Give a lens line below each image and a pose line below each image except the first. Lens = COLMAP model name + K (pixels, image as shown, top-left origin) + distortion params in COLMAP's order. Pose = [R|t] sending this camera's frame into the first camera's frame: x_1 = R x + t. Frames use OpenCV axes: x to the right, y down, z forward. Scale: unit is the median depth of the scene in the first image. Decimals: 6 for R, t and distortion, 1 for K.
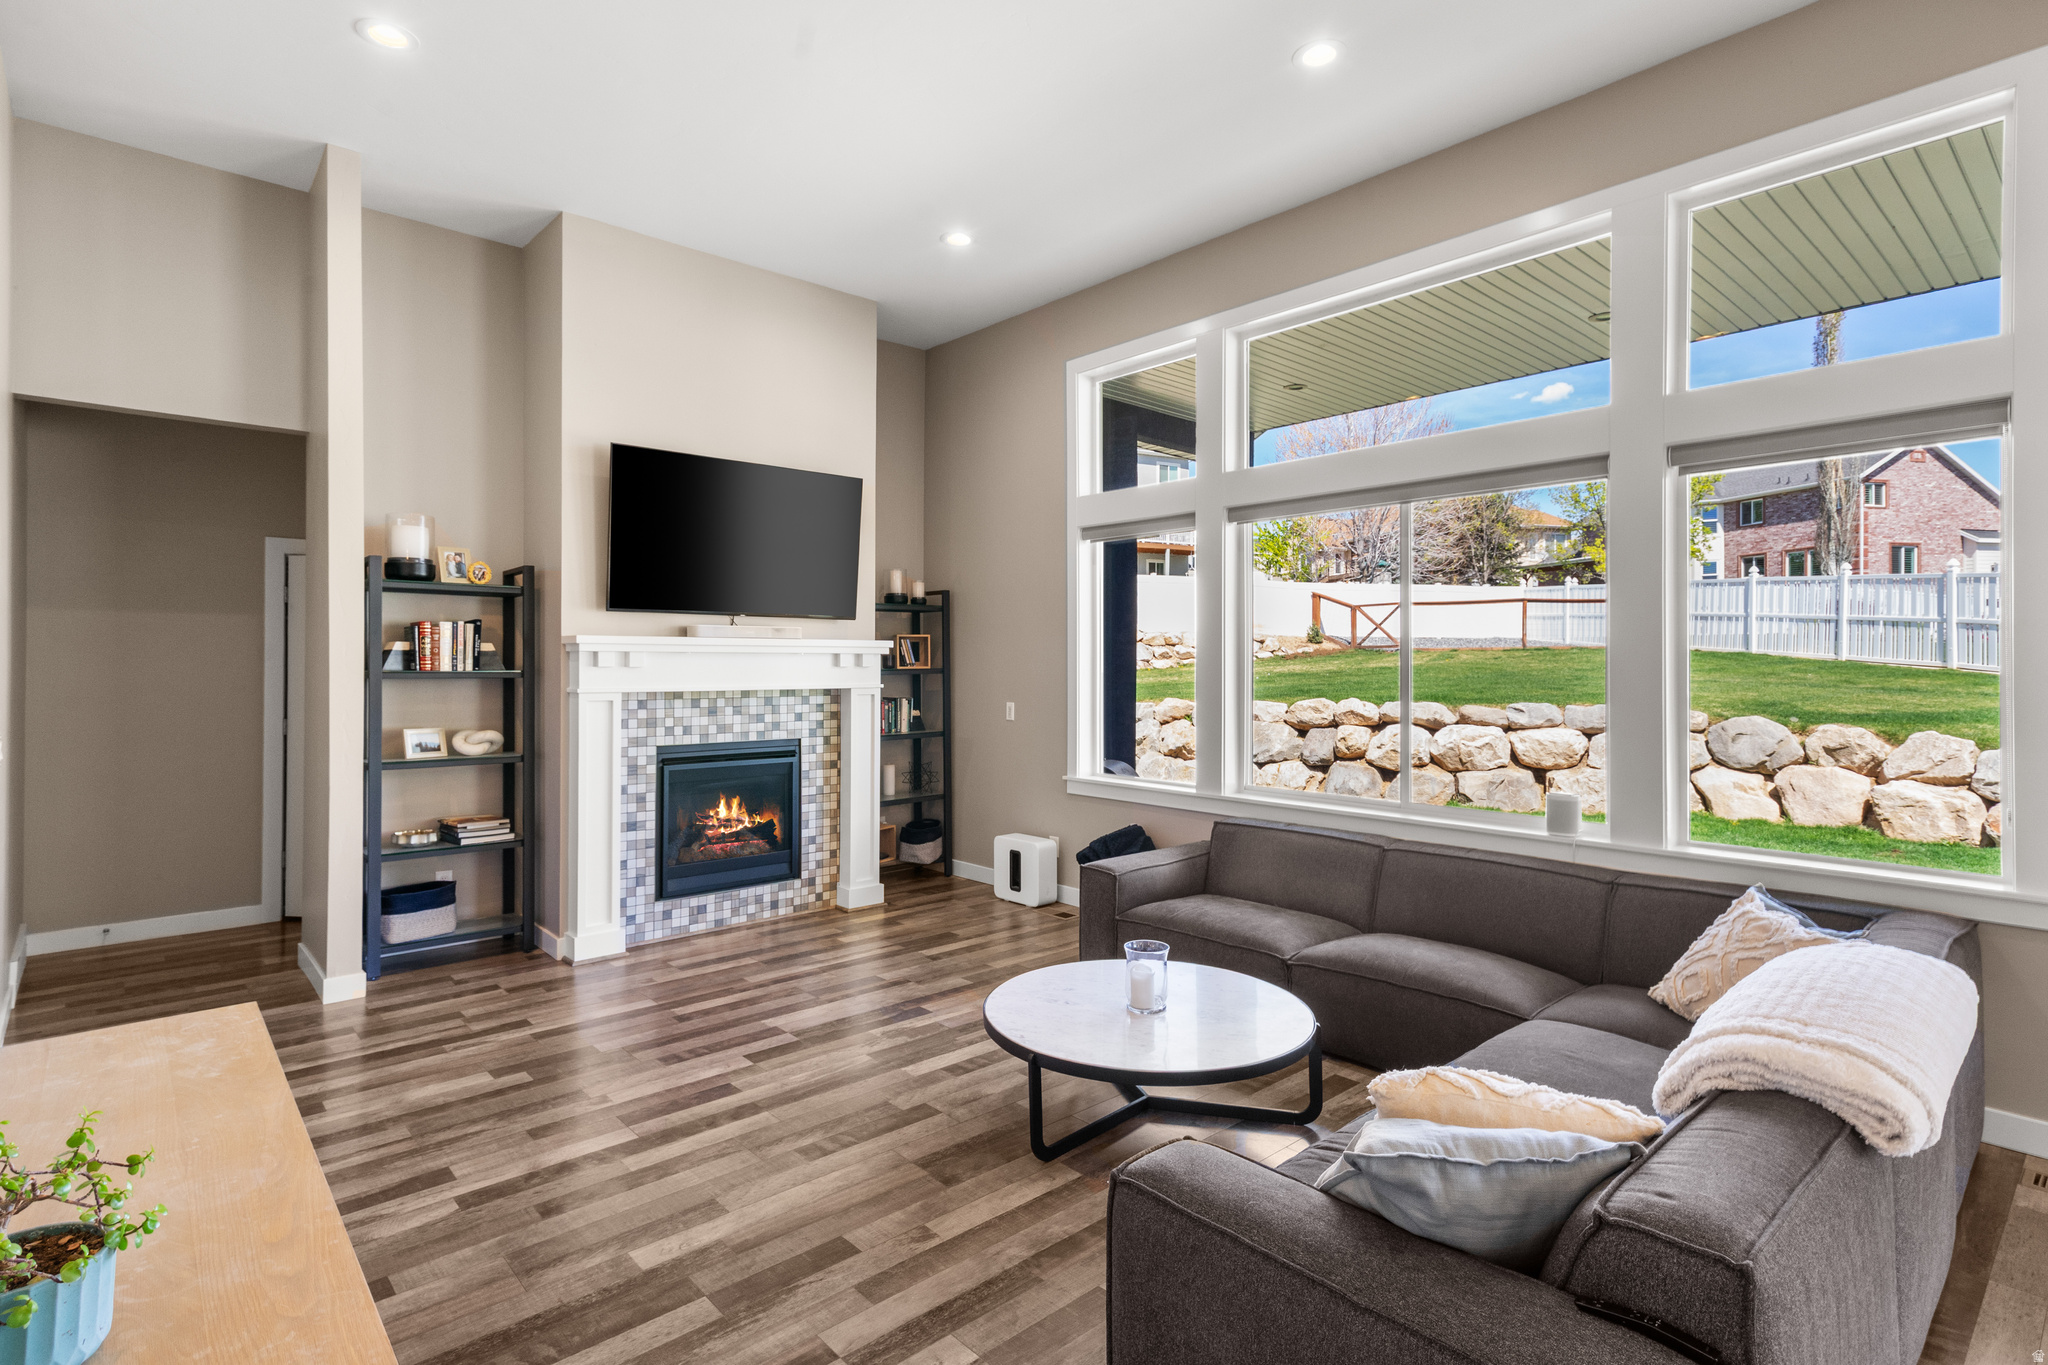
lens RADIAL K [[995.3, 0, 1007.0], [0, 995.3, 659.6], [0, 0, 1]] dist [-0.000886, 0.001277]
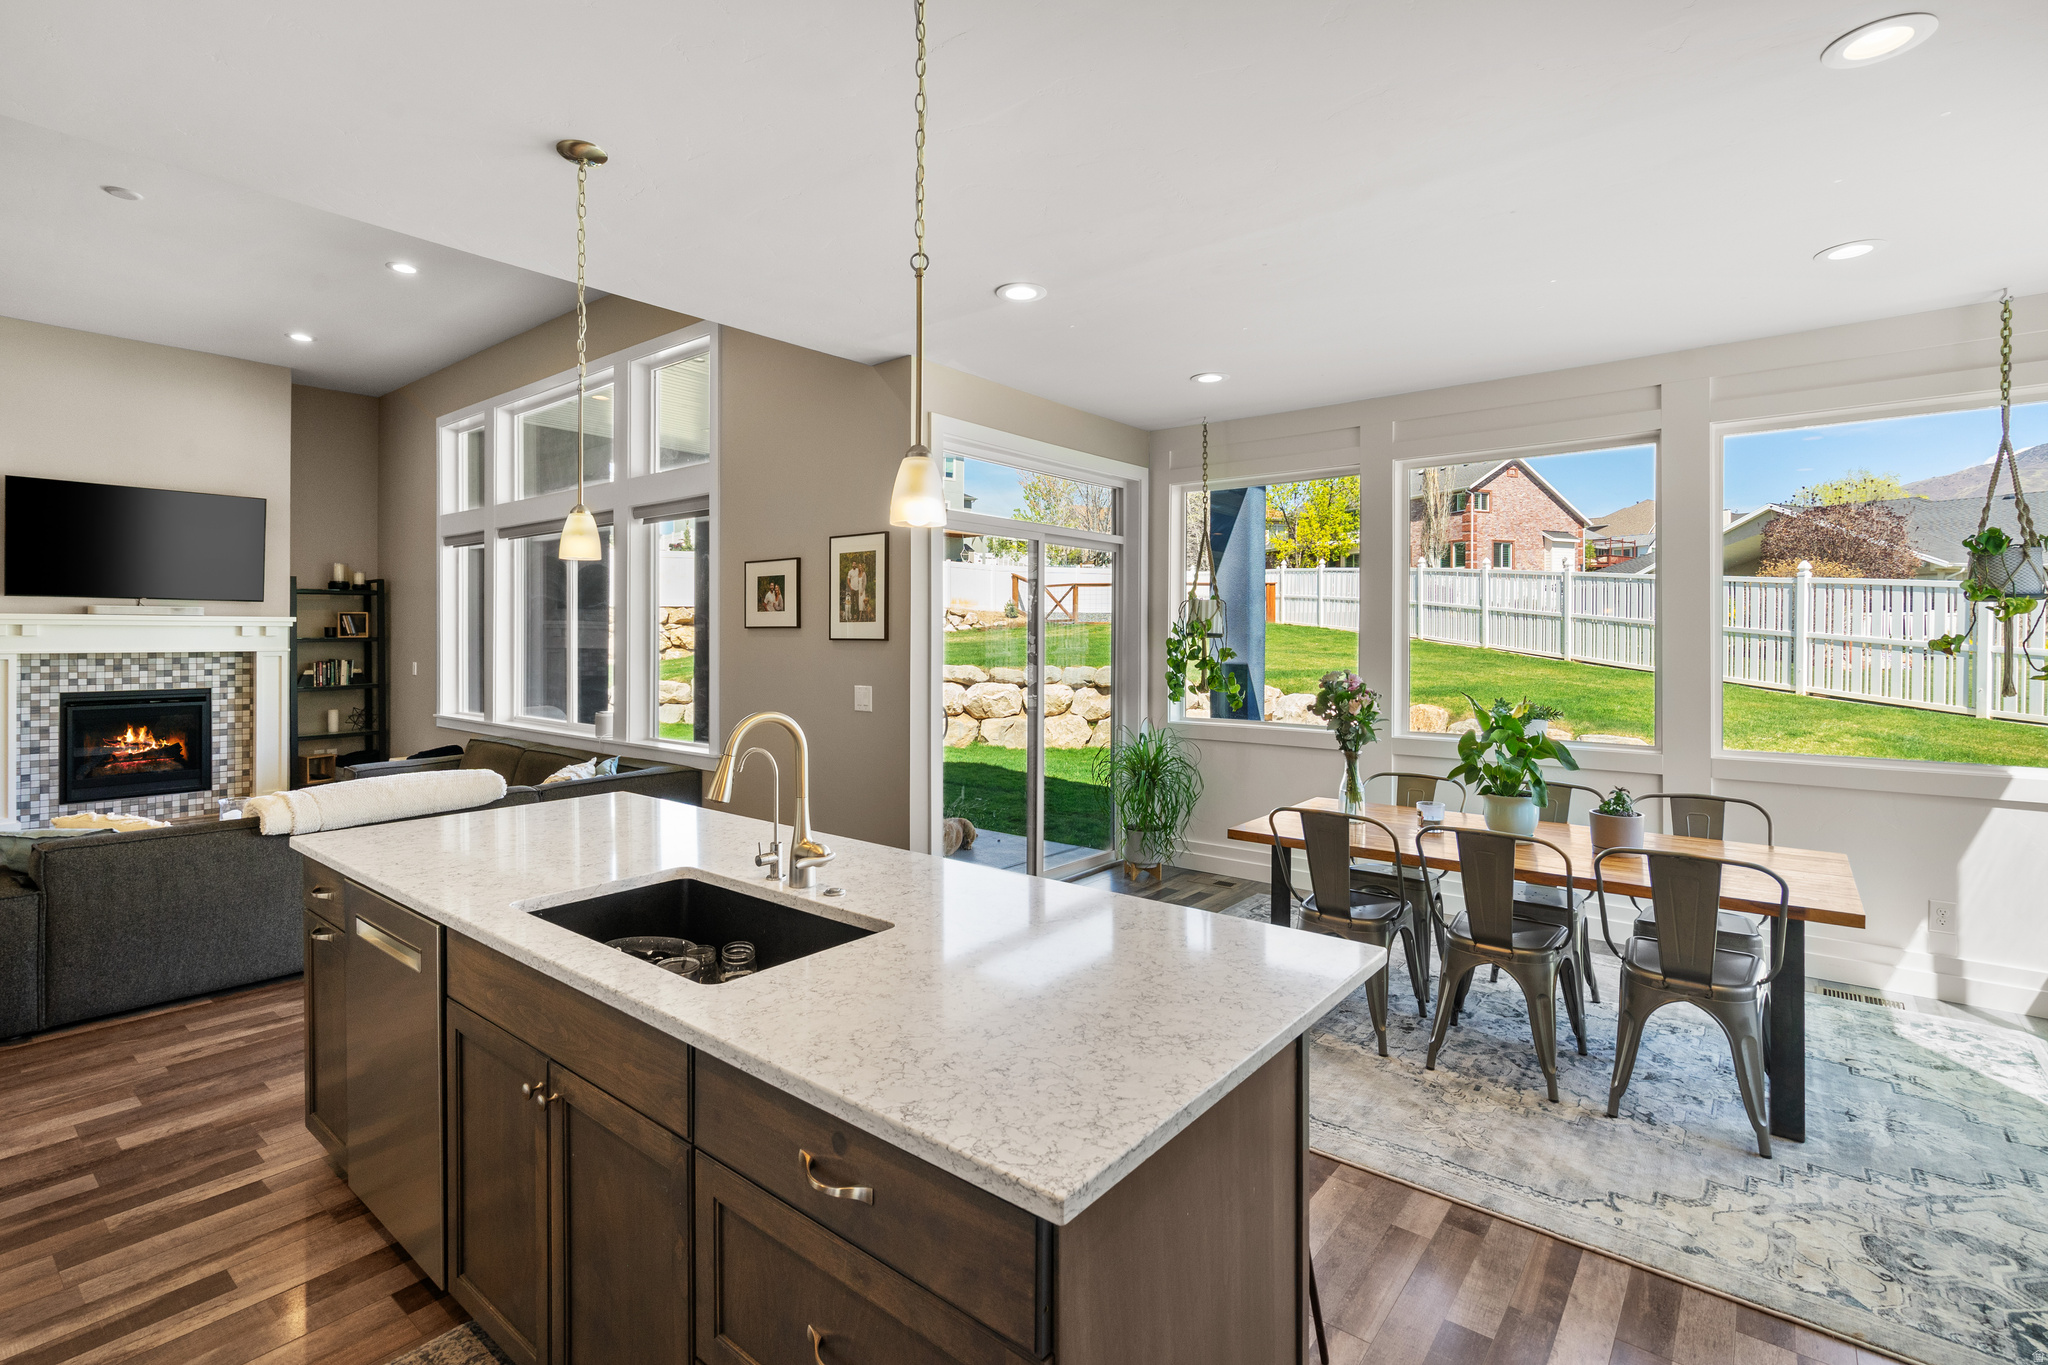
lens RADIAL K [[940.9, 0, 998.5], [0, 940.9, 642.0], [0, 0, 1]] dist [-0.005536, 0.001584]
pose [[0.987255, 0.001515, 0.159136, 0.681605], [-0.003388, 0.999928, 0.011501, -0.003297], [-0.159107, -0.011893, 0.987190, -0.465274]]
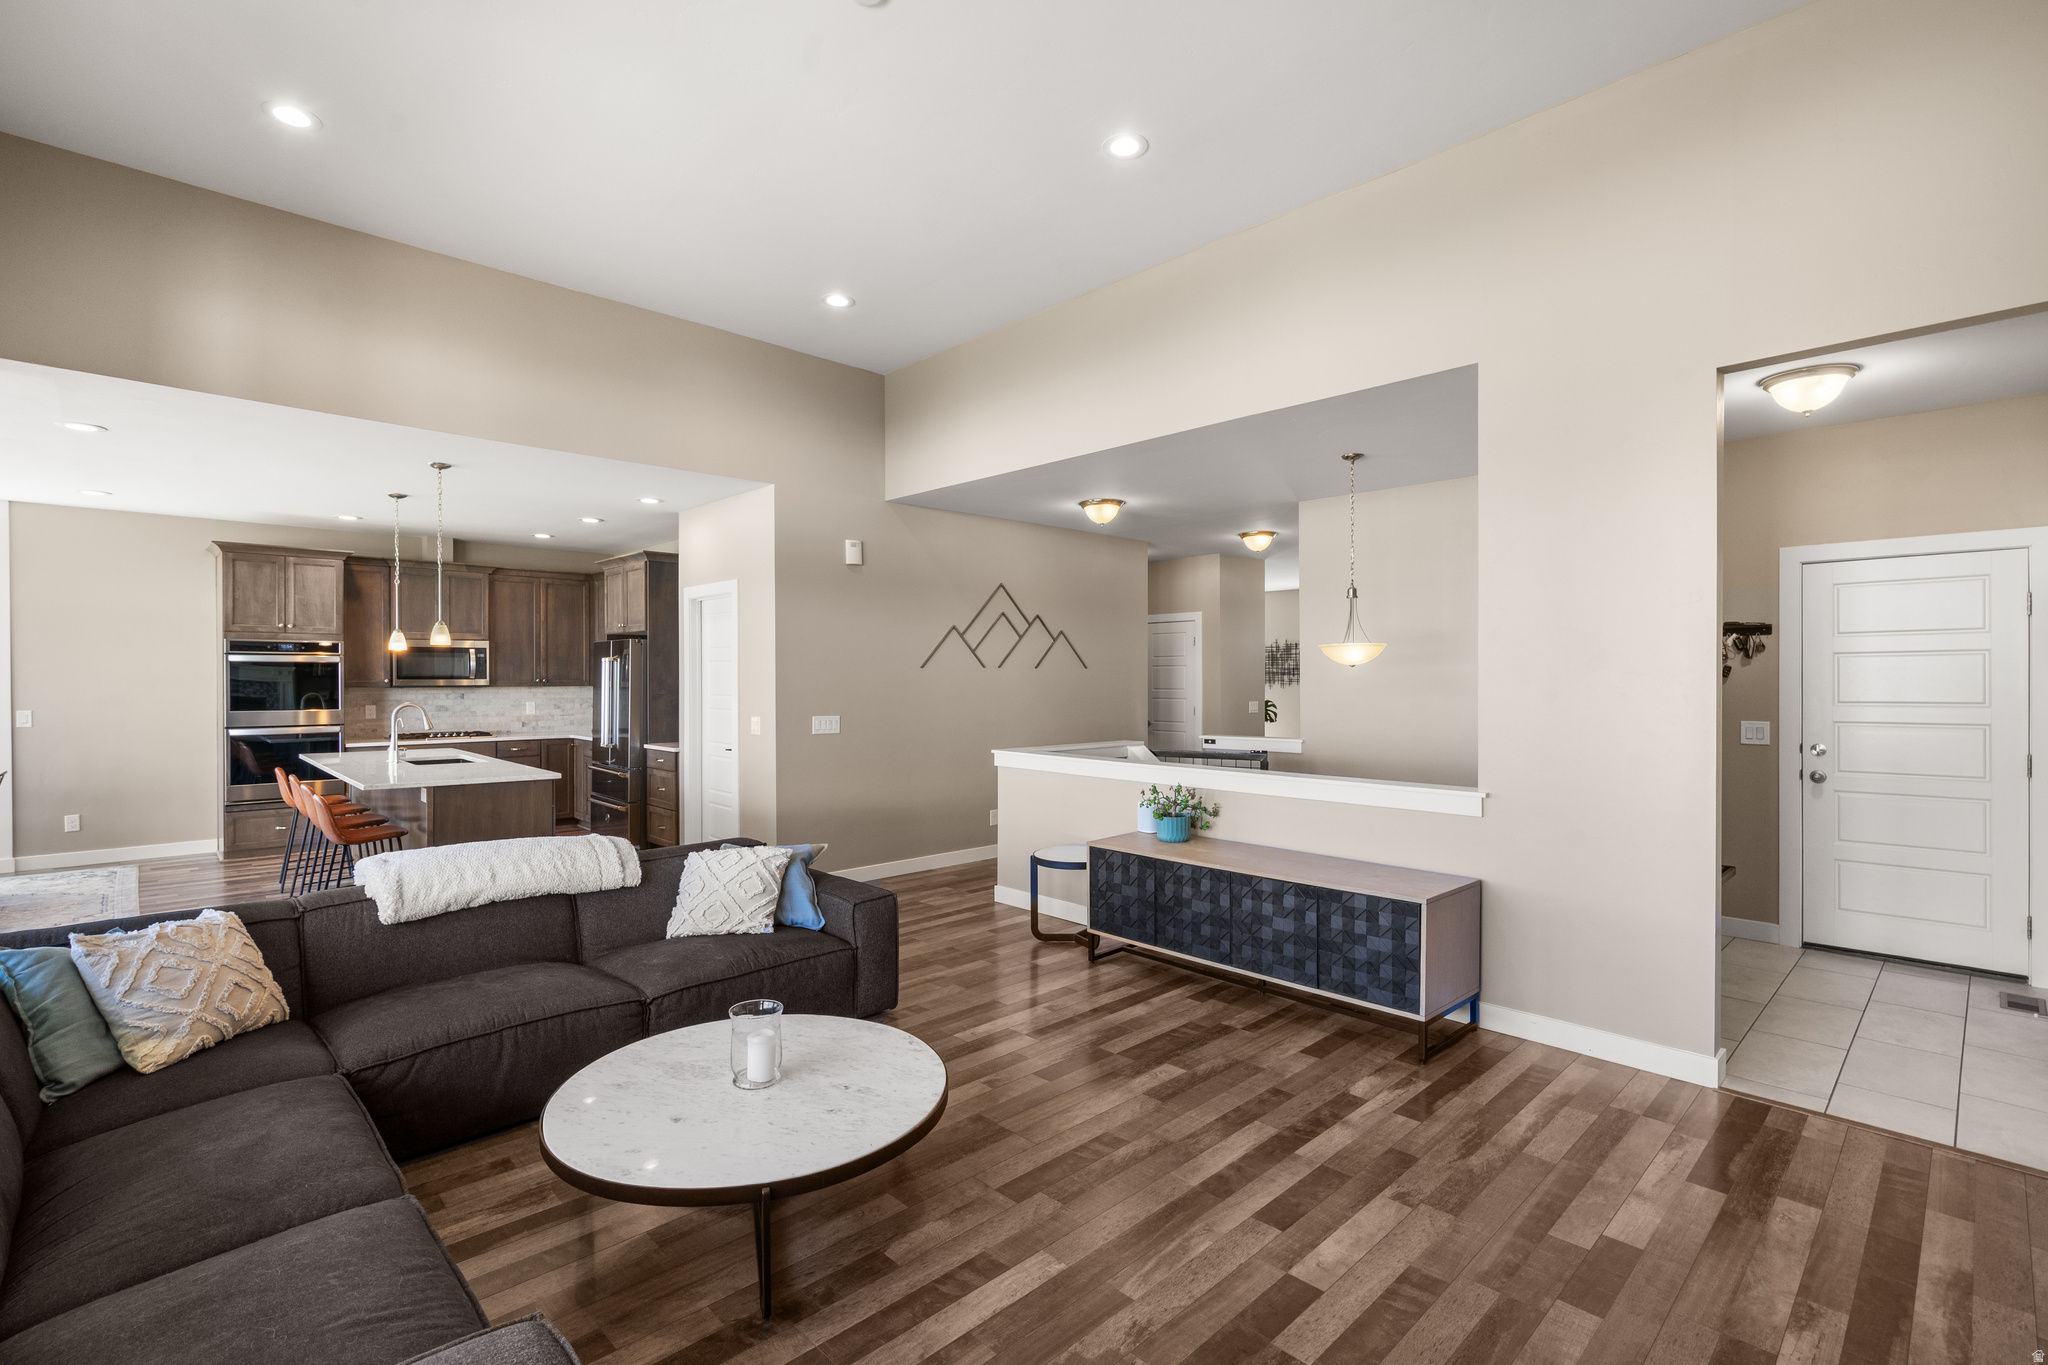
lens RADIAL K [[940.9, 0, 1000.8], [0, 940.9, 684.2], [0, 0, 1]] dist [-0.005536, 0.001584]
pose [[-0.999726, -0.001772, -0.023329, -0.028418], [-0.001755, 0.999998, -0.000717, 0.006099], [0.023330, -0.000676, -0.999728, 1.038500]]
